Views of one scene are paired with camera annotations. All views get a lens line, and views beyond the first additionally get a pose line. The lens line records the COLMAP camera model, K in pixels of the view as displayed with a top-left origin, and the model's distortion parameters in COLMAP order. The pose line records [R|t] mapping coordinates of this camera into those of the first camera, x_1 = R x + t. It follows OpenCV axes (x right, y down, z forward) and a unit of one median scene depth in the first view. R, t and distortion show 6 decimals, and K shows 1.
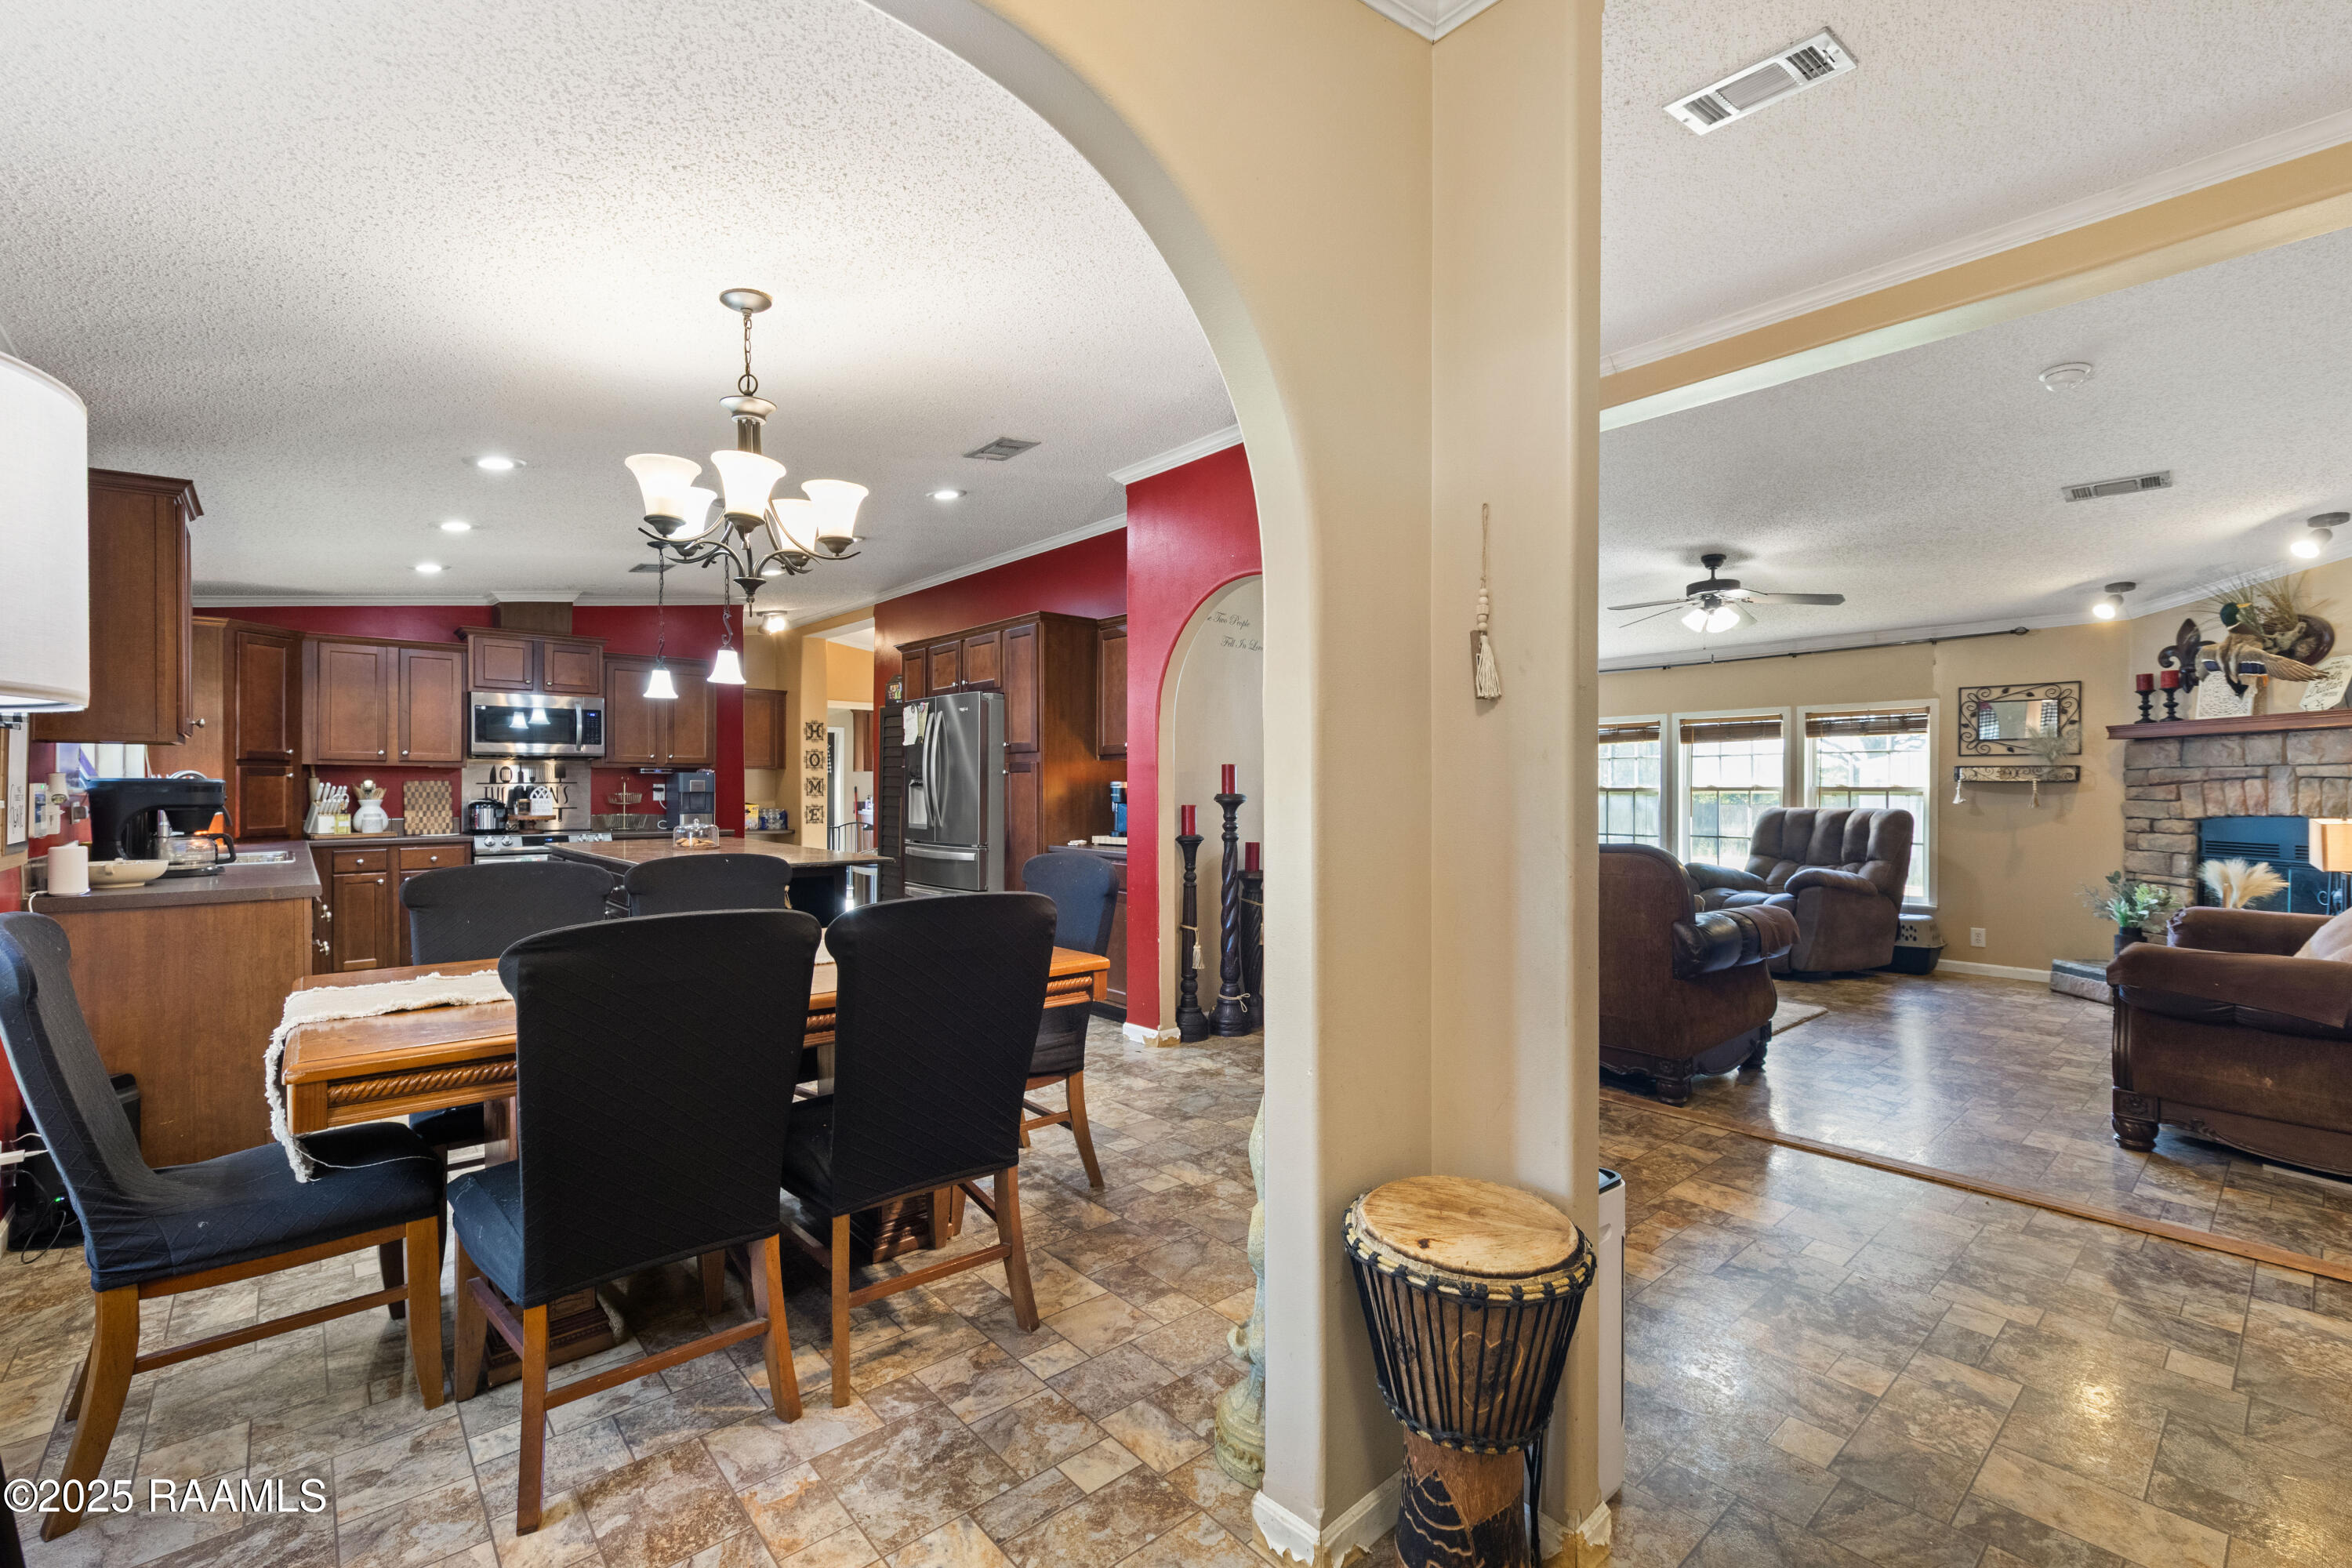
lens RADIAL K [[998.7, 0, 1171.4], [0, 998.7, 780.8], [0, 0, 1]] dist [0.000805, 0.000178]
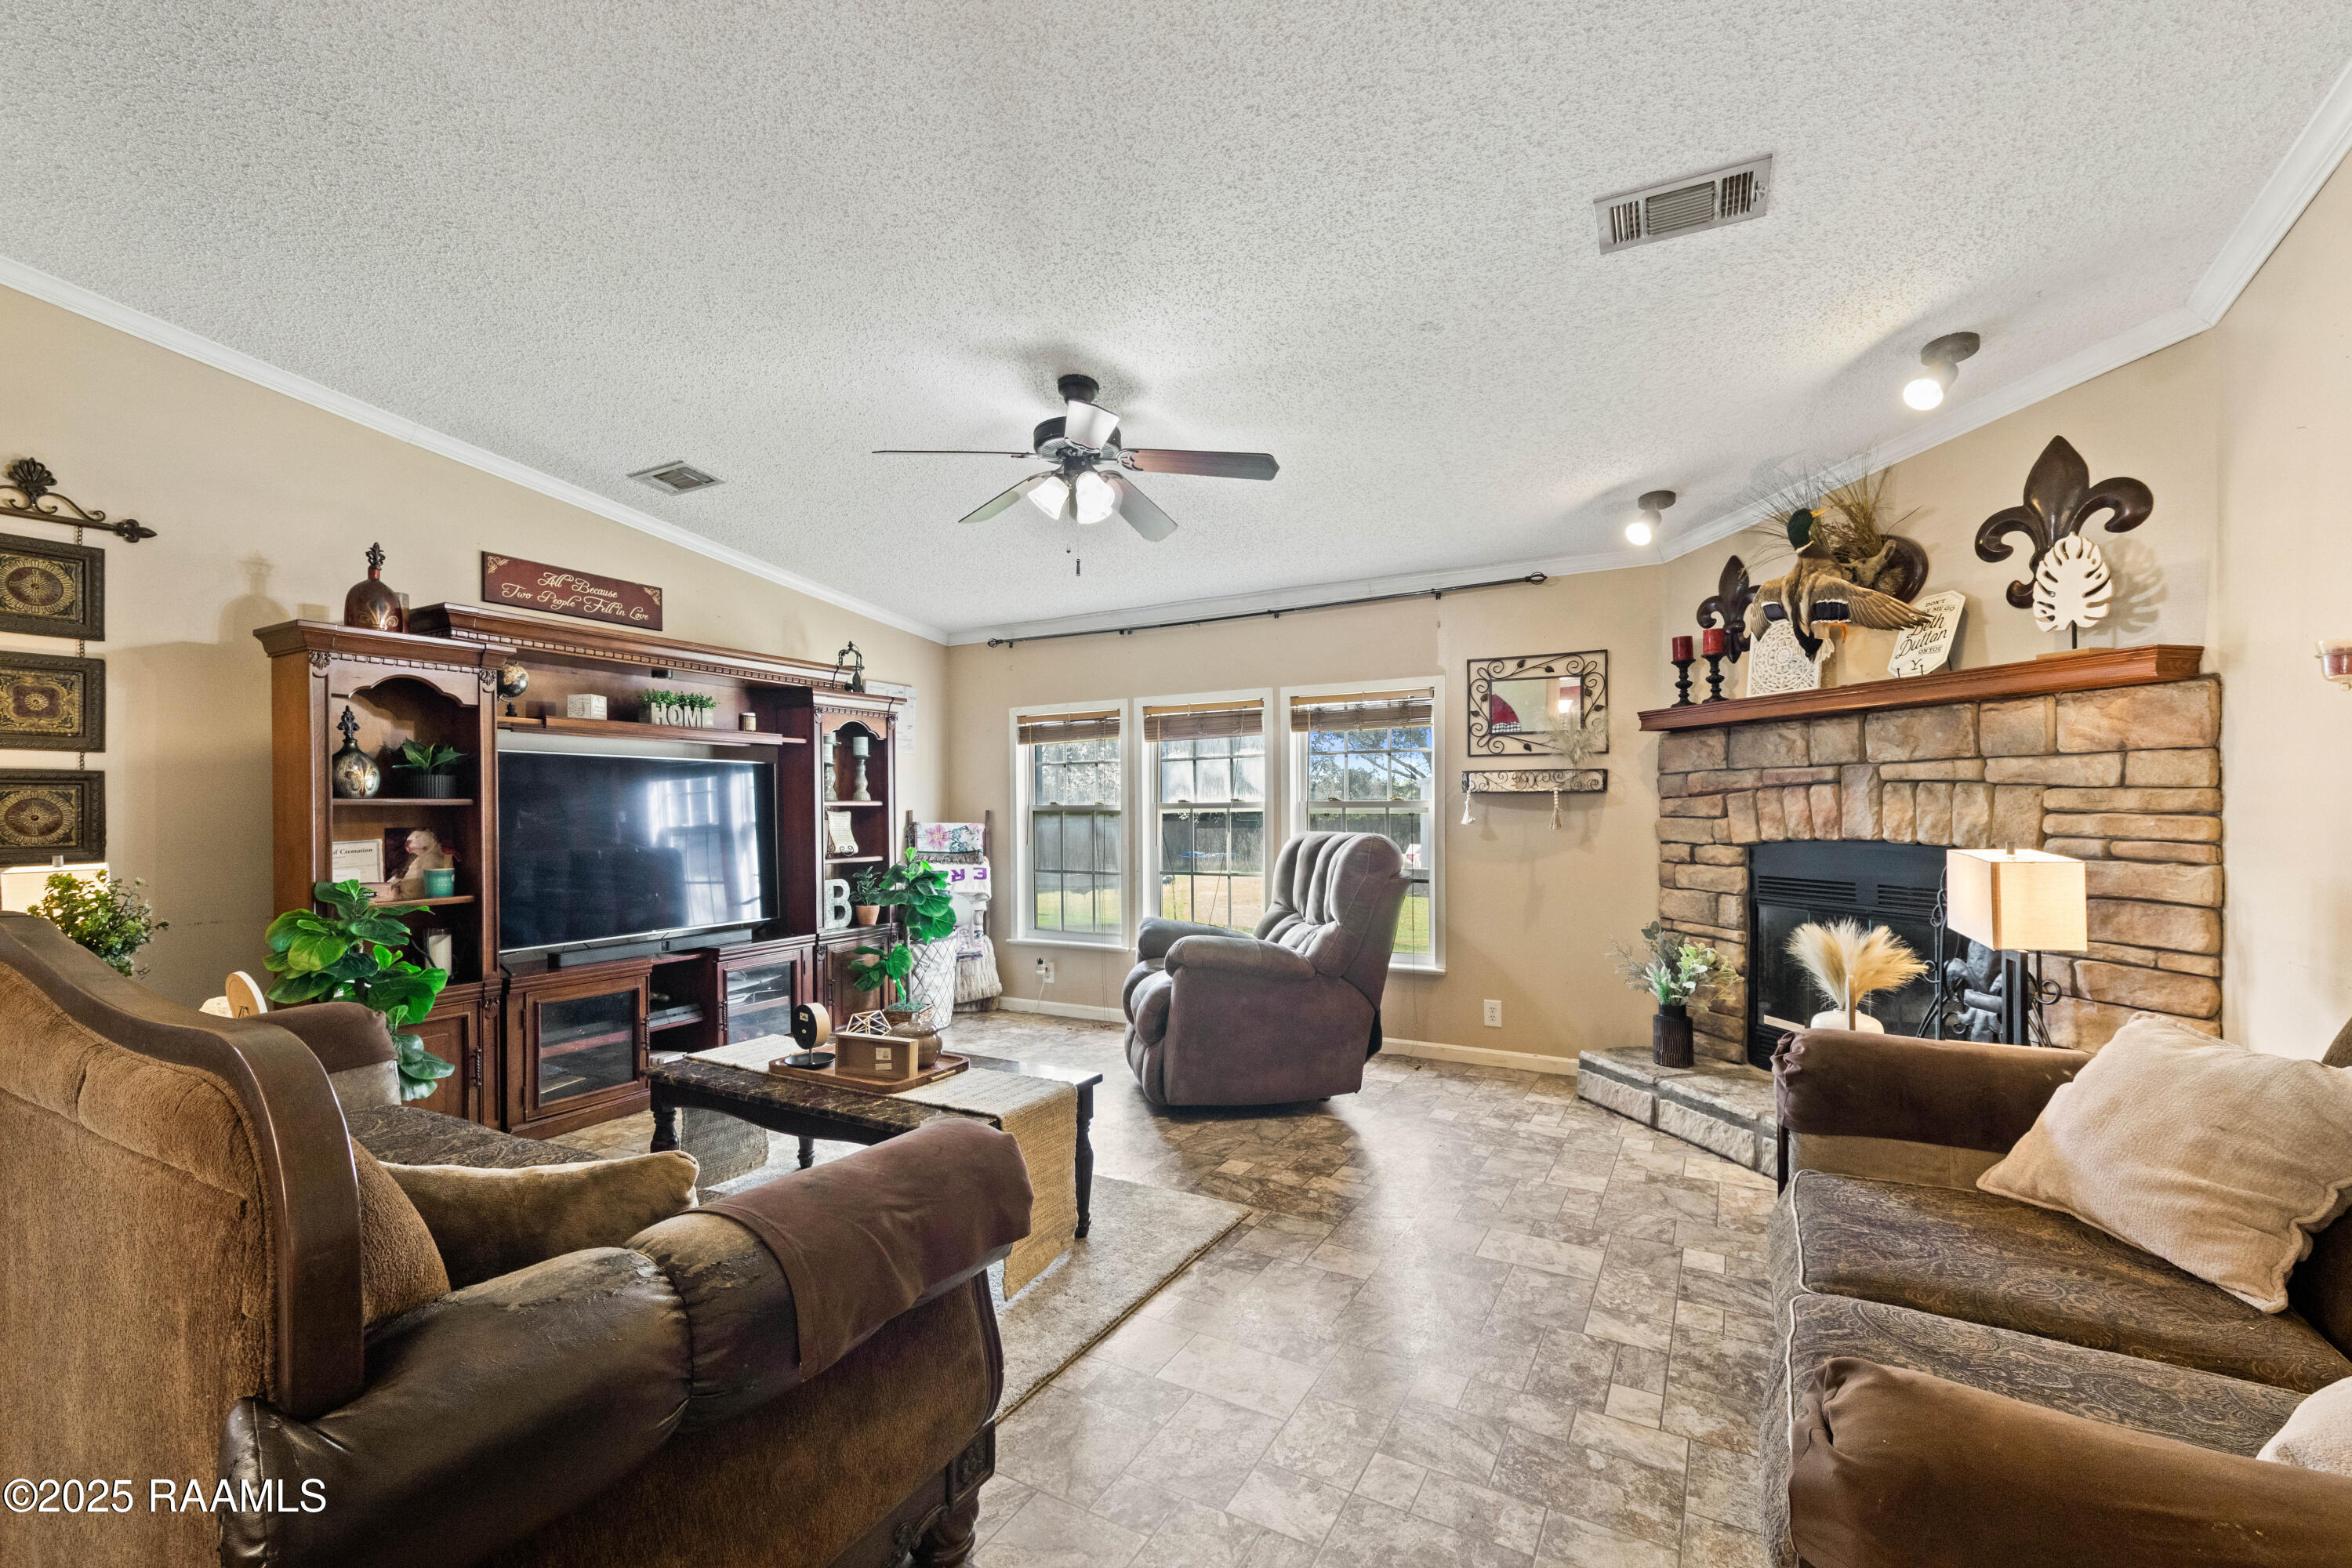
lens RADIAL K [[983.6, 0, 1166.6], [0, 983.6, 787.8], [0, 0, 1]] dist [-0.000074, 0.000315]
pose [[0.943333, -0.001529, 0.331844, 0.415292], [0.005558, 0.999922, -0.011193, 0.004564], [-0.331801, 0.012403, 0.943268, 0.483857]]
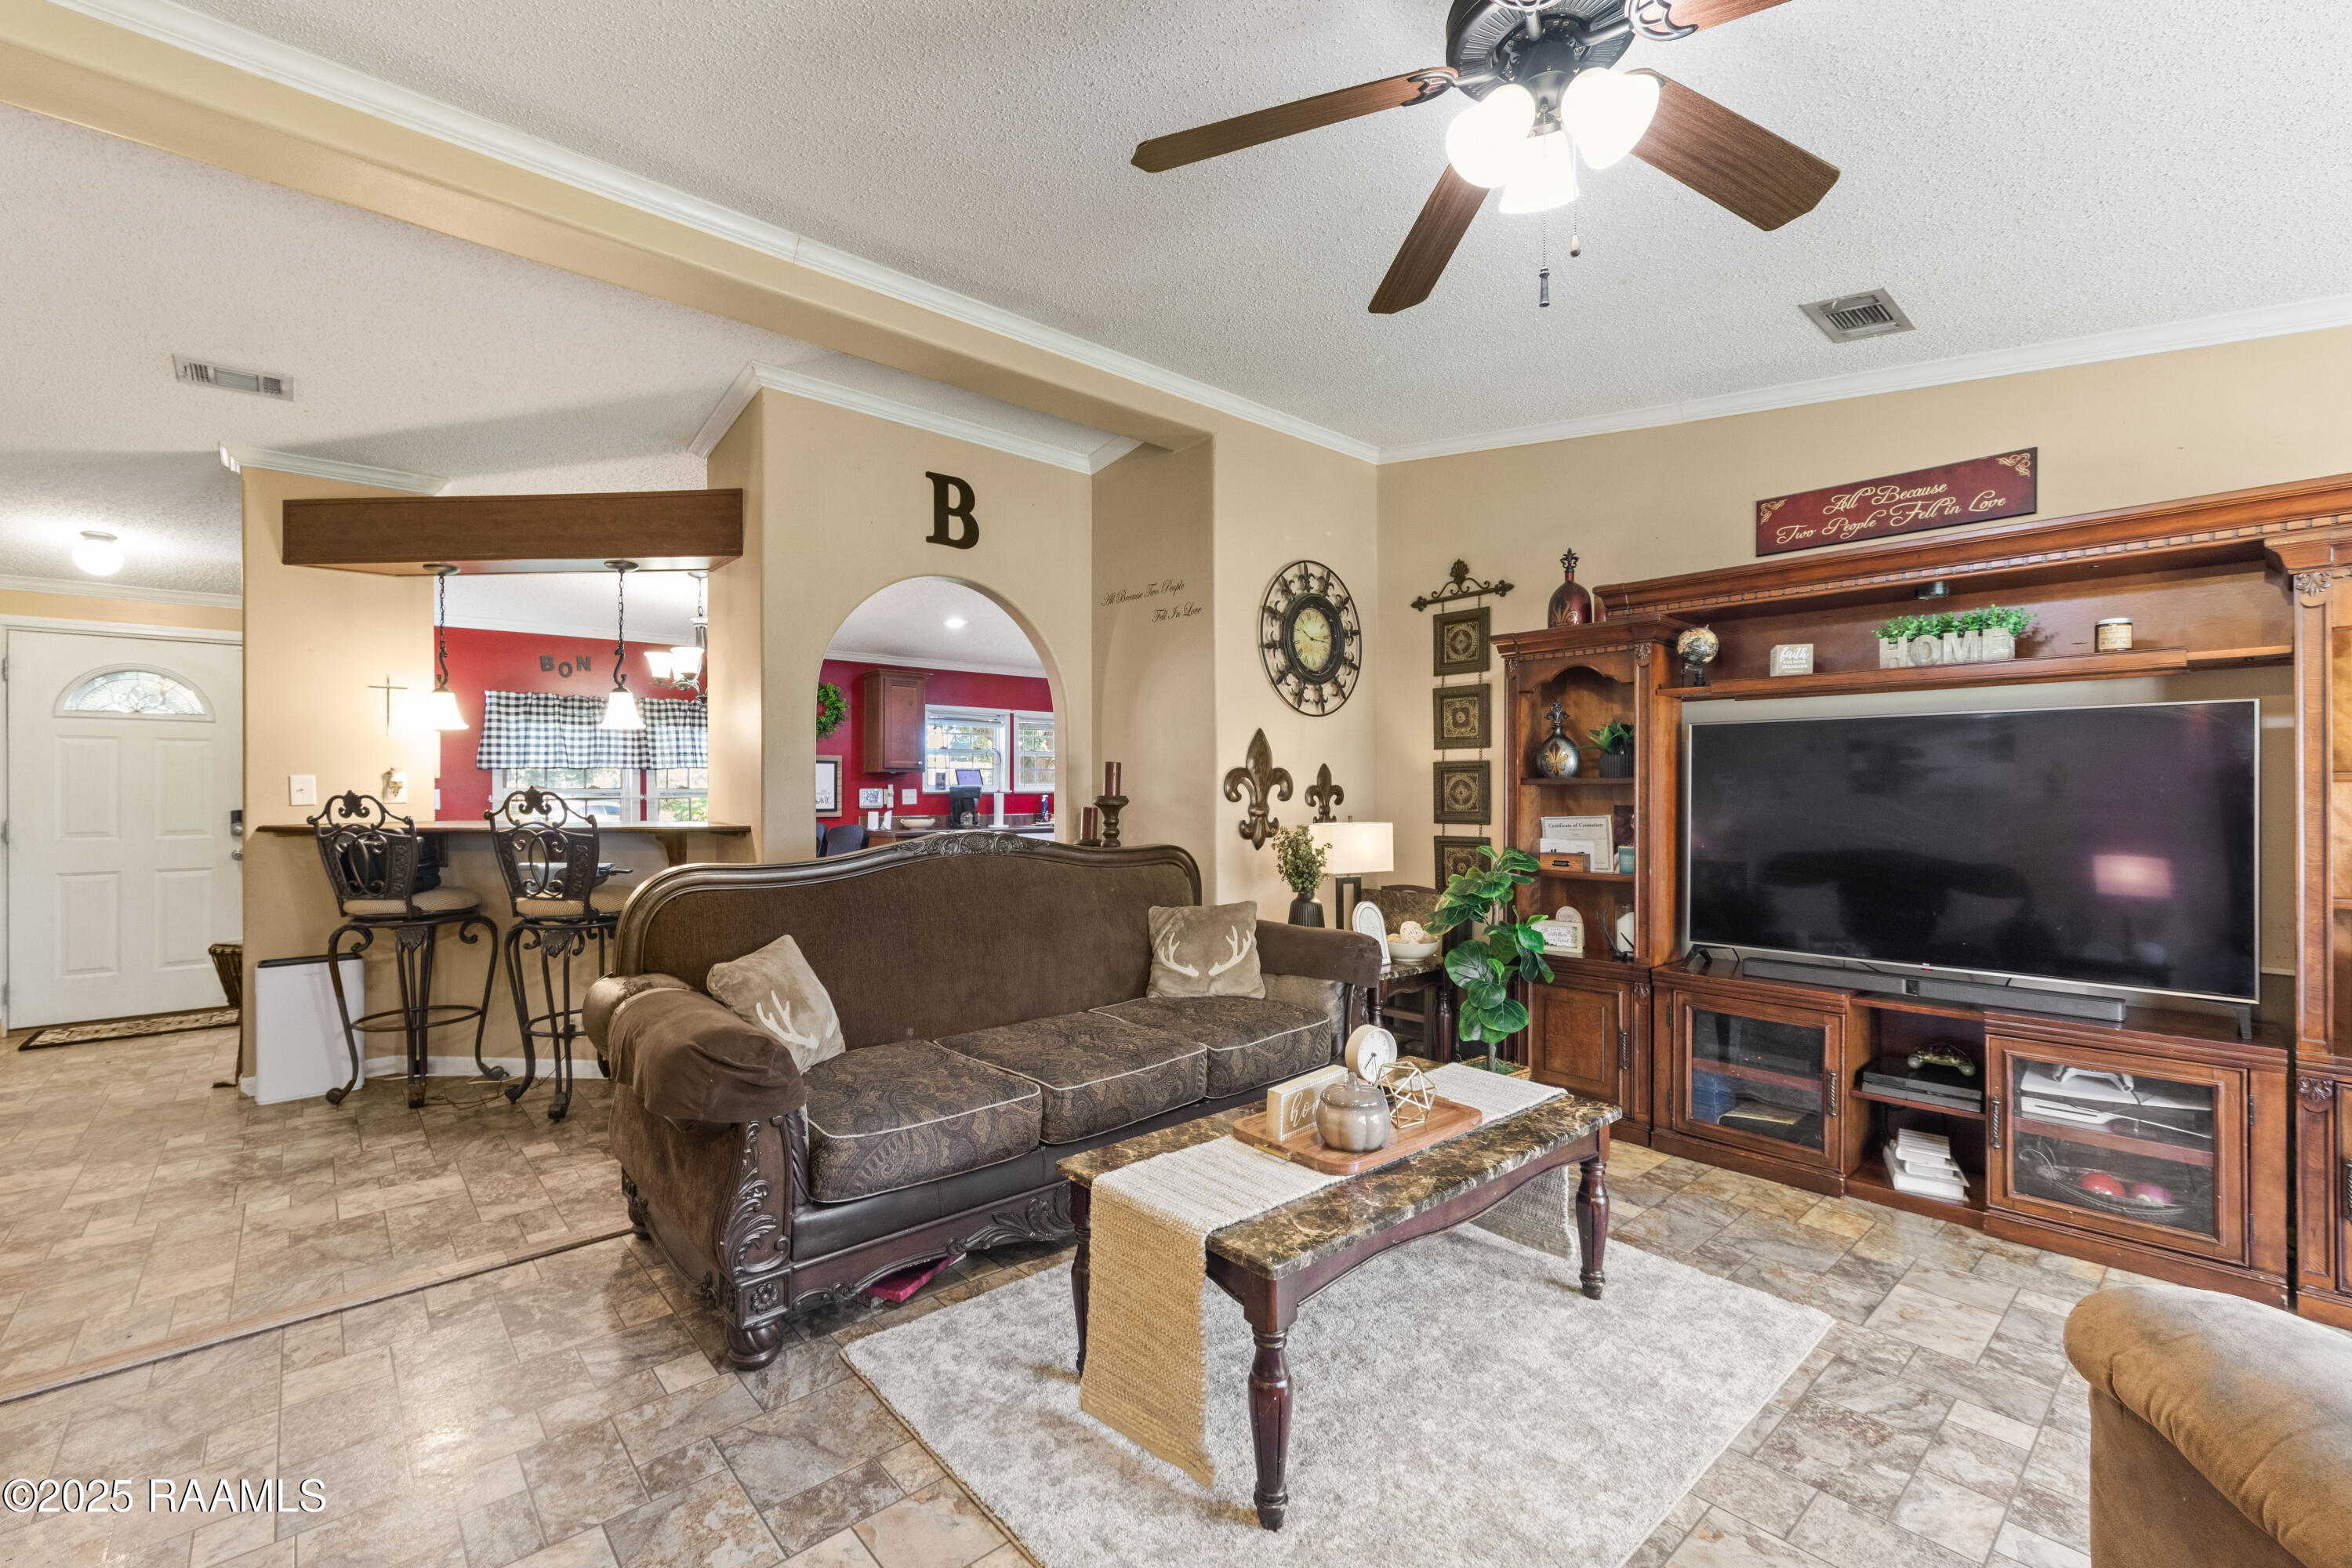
lens RADIAL K [[983.6, 0, 1166.6], [0, 983.6, 787.8], [0, 0, 1]] dist [-0.000074, 0.000315]
pose [[0.007457, -0.003825, -0.999965, 0.771075], [0.009982, 0.999943, -0.003751, 0.007283], [0.999922, -0.009954, 0.007494, 0.871837]]
